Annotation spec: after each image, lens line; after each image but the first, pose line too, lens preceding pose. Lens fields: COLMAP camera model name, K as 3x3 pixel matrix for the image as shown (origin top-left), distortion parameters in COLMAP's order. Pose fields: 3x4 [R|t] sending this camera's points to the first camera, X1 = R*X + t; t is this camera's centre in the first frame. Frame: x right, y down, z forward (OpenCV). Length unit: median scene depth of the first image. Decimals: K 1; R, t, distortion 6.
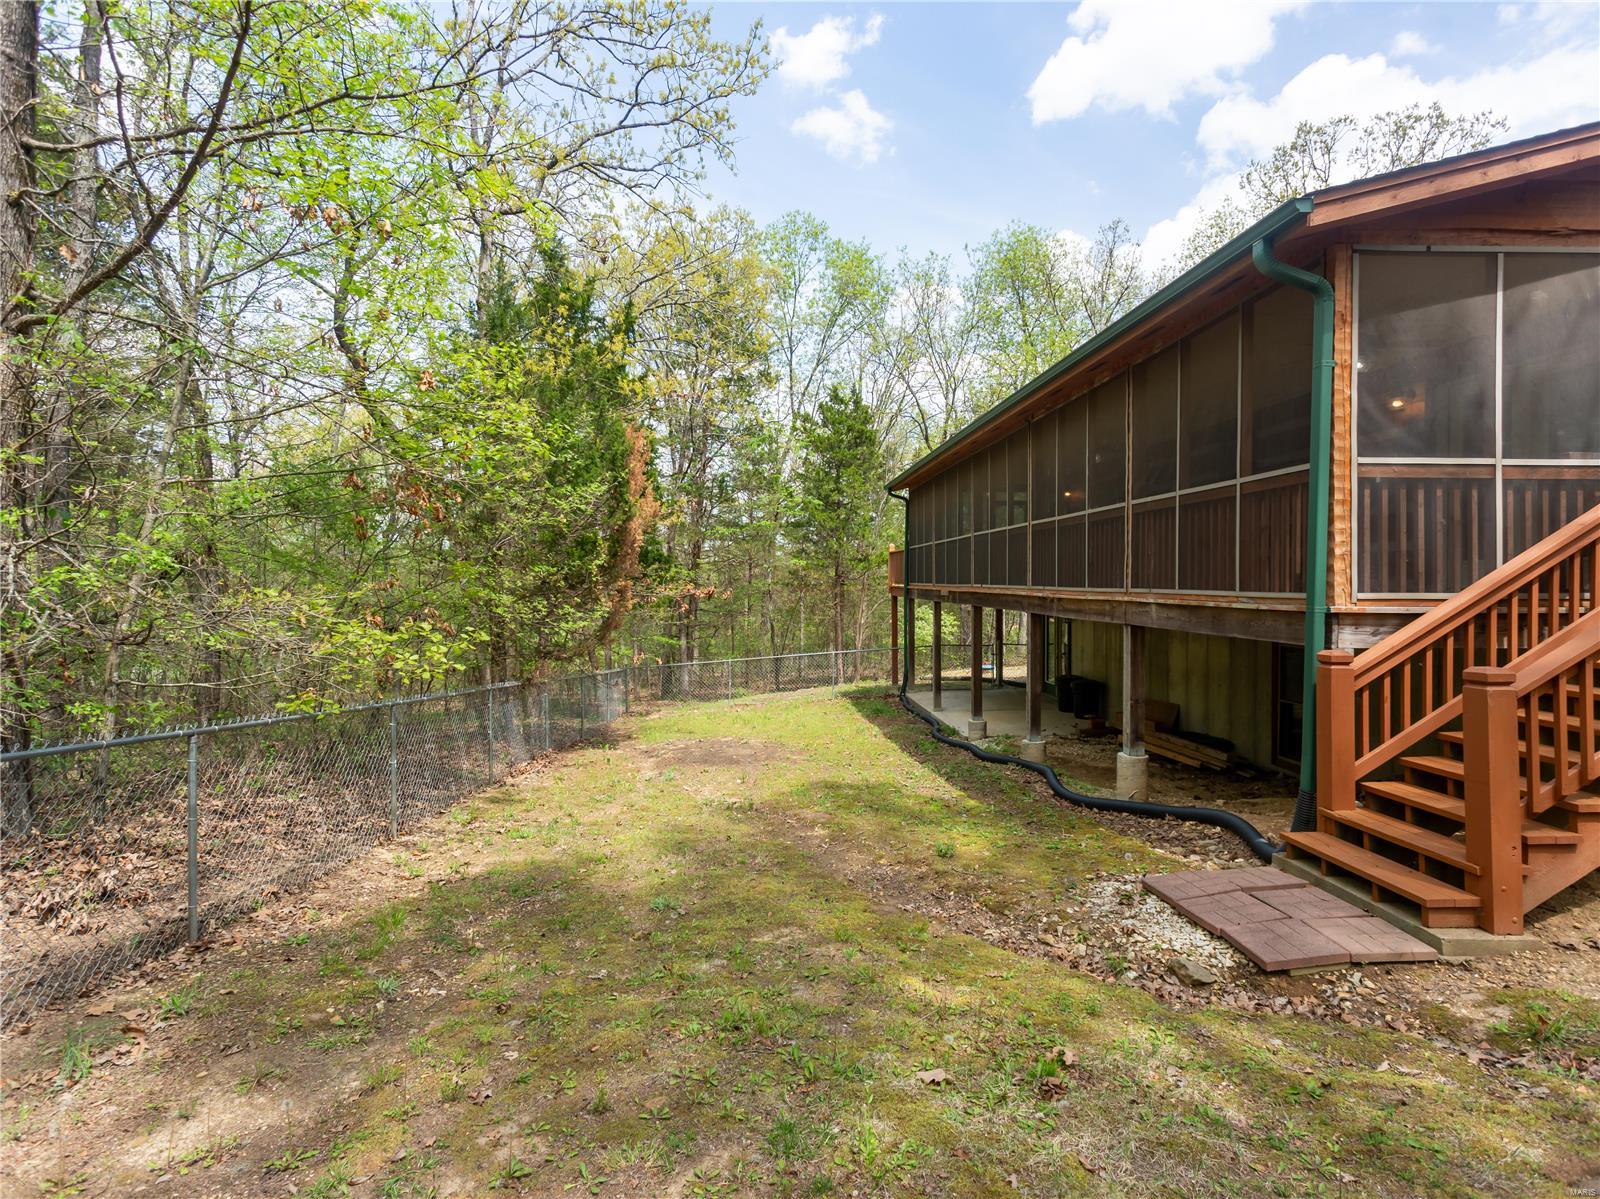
lens RADIAL K [[847.9, 0, 795.1], [0, 847.9, 589.9], [0, 0, 1]] dist [0.001729, 0.007338]
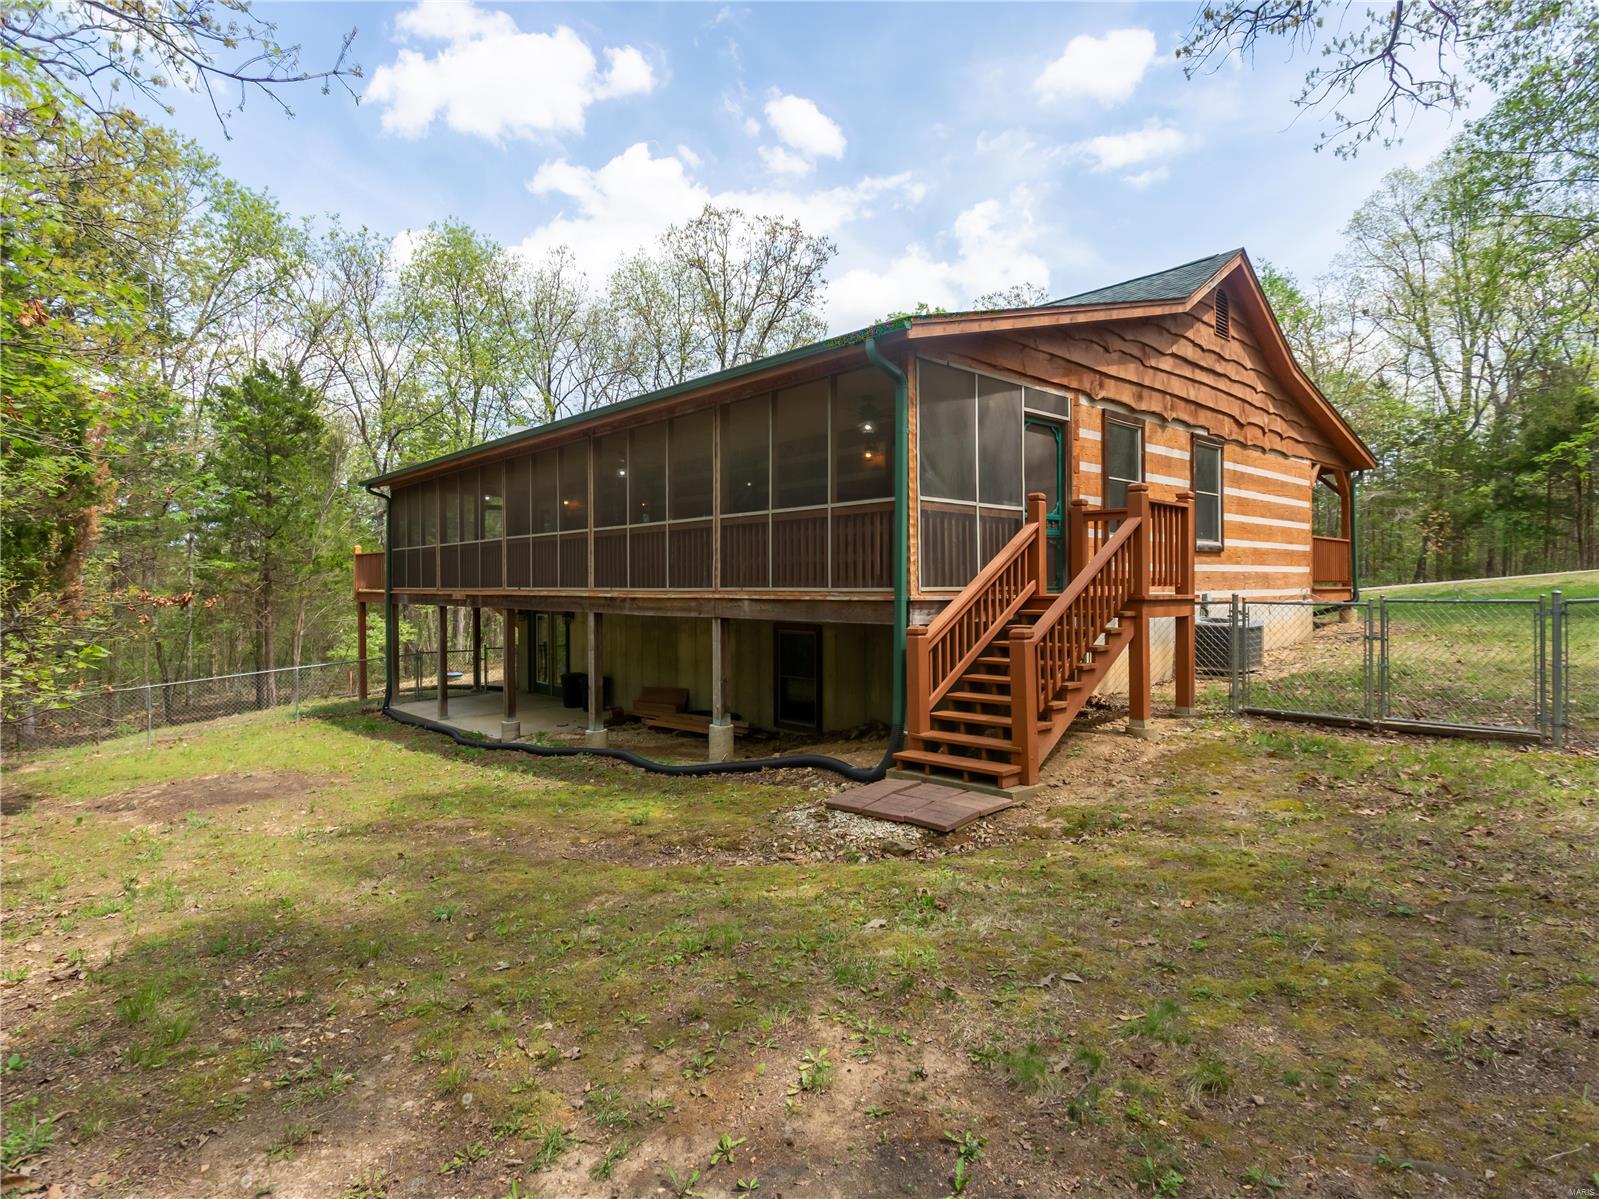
lens RADIAL K [[847.4, 0, 796.2], [0, 847.4, 592.1], [0, 0, 1]] dist [0.001729, 0.007338]
pose [[0.771641, -0.010429, 0.635973, -0.451252], [0.013421, 0.999910, 0.000112, 0.009307], [-0.635917, 0.008449, 0.771711, -0.006106]]
